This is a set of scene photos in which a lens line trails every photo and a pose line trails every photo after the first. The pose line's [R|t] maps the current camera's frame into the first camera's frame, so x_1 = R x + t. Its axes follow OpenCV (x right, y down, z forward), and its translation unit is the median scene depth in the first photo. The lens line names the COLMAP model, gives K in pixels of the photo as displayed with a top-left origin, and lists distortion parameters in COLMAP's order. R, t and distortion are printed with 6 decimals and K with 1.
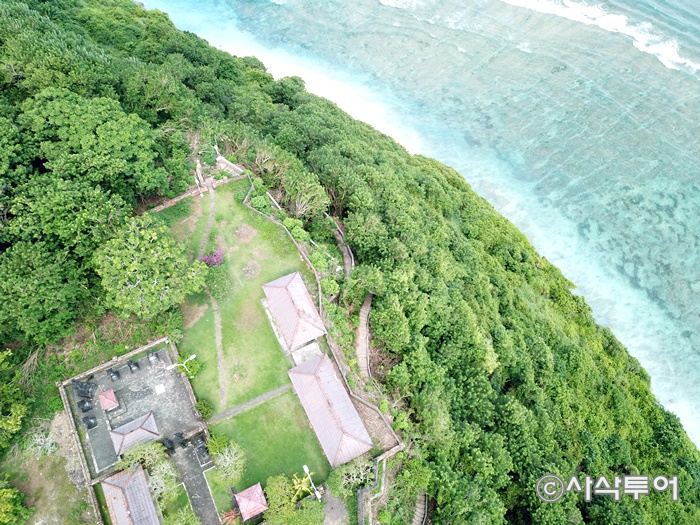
lens RADIAL K [[540.6, 0, 359.1], [0, 540.6, 262.0], [0, 0, 1]] dist [0.043092, -0.030874]
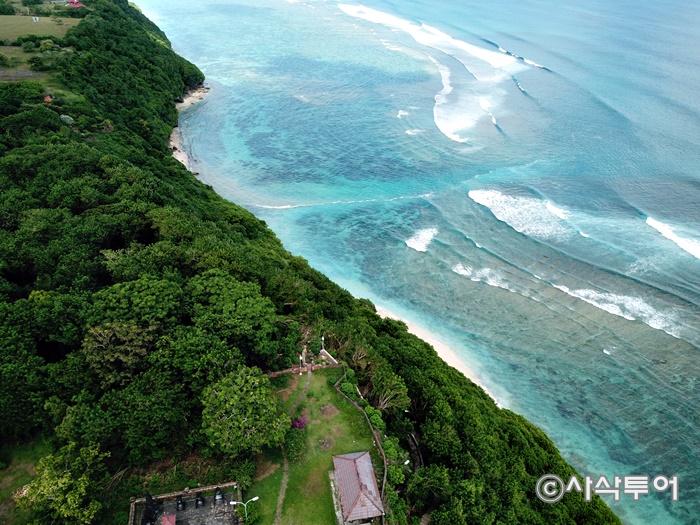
lens RADIAL K [[540.6, 0, 359.1], [0, 540.6, 262.0], [0, 0, 1]] dist [0.043092, -0.030874]
pose [[0.968274, 0.137558, -0.208623, 0.035882], [-0.220102, 0.864776, -0.451351, 0.170515], [0.118325, 0.482949, 0.867617, -0.090095]]
